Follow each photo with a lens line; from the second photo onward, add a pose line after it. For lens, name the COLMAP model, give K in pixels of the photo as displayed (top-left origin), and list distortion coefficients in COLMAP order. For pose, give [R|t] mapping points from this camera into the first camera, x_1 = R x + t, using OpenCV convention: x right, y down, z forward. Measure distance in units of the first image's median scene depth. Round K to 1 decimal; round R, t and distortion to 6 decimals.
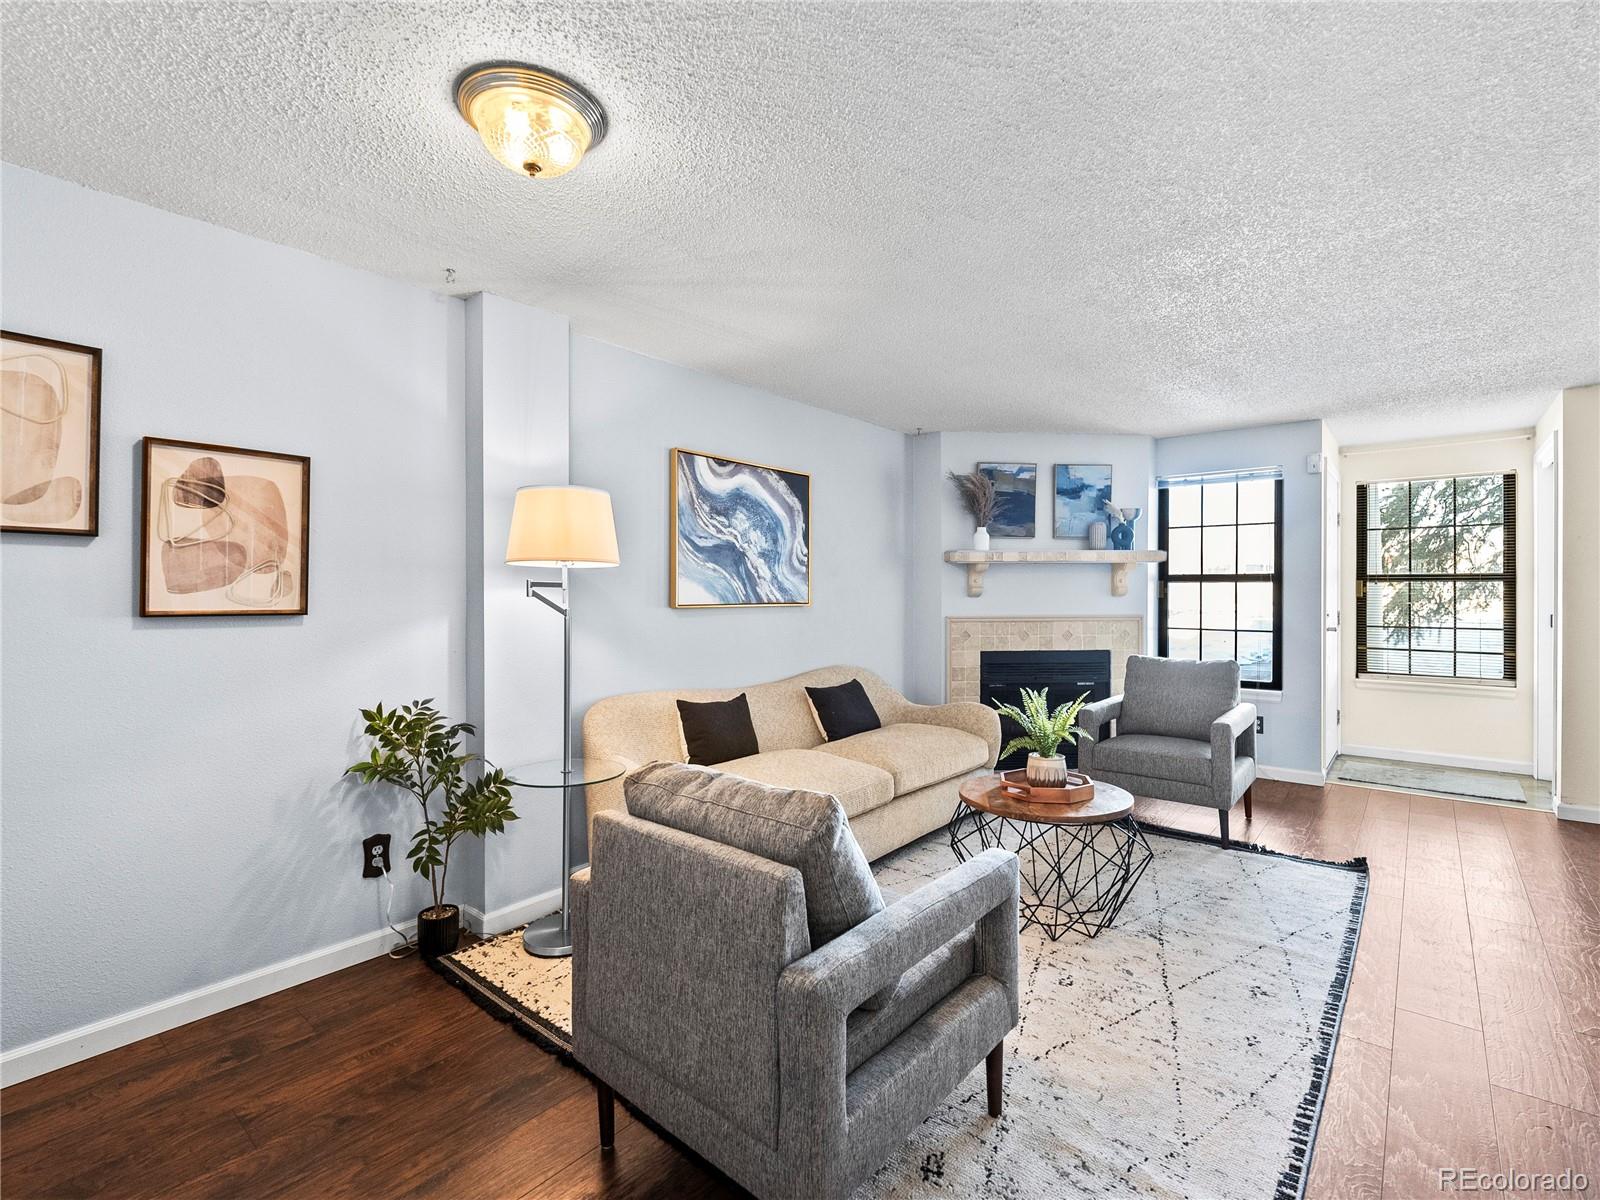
lens RADIAL K [[738.4, 0, 809.7], [0, 738.4, 586.2], [0, 0, 1]] dist [-0.000419, -0.000397]
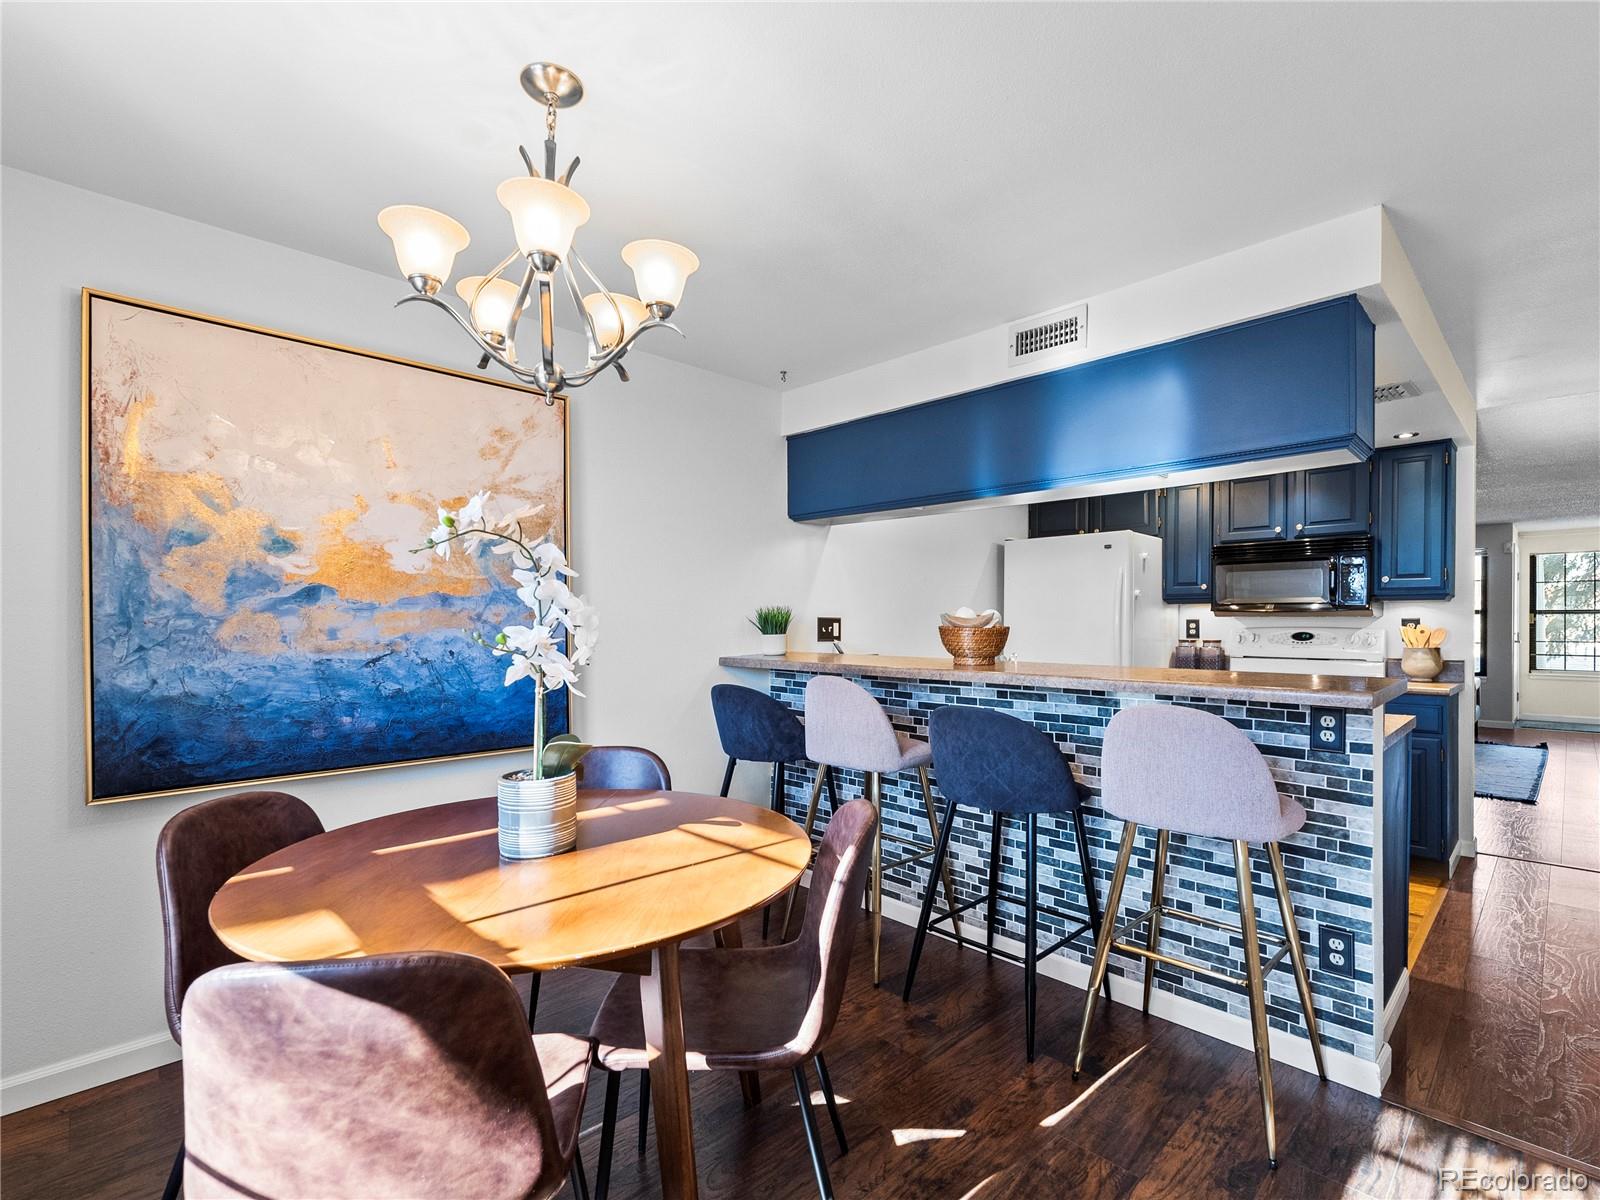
lens RADIAL K [[737.5, 0, 816.5], [0, 737.5, 624.8], [0, 0, 1]] dist [-0.001284, -0.000284]
pose [[0.994926, -0.000968, -0.100603, -0.919063], [0.001660, 0.999976, 0.006799, 0.004418], [0.100593, -0.006932, 0.994903, -1.080119]]
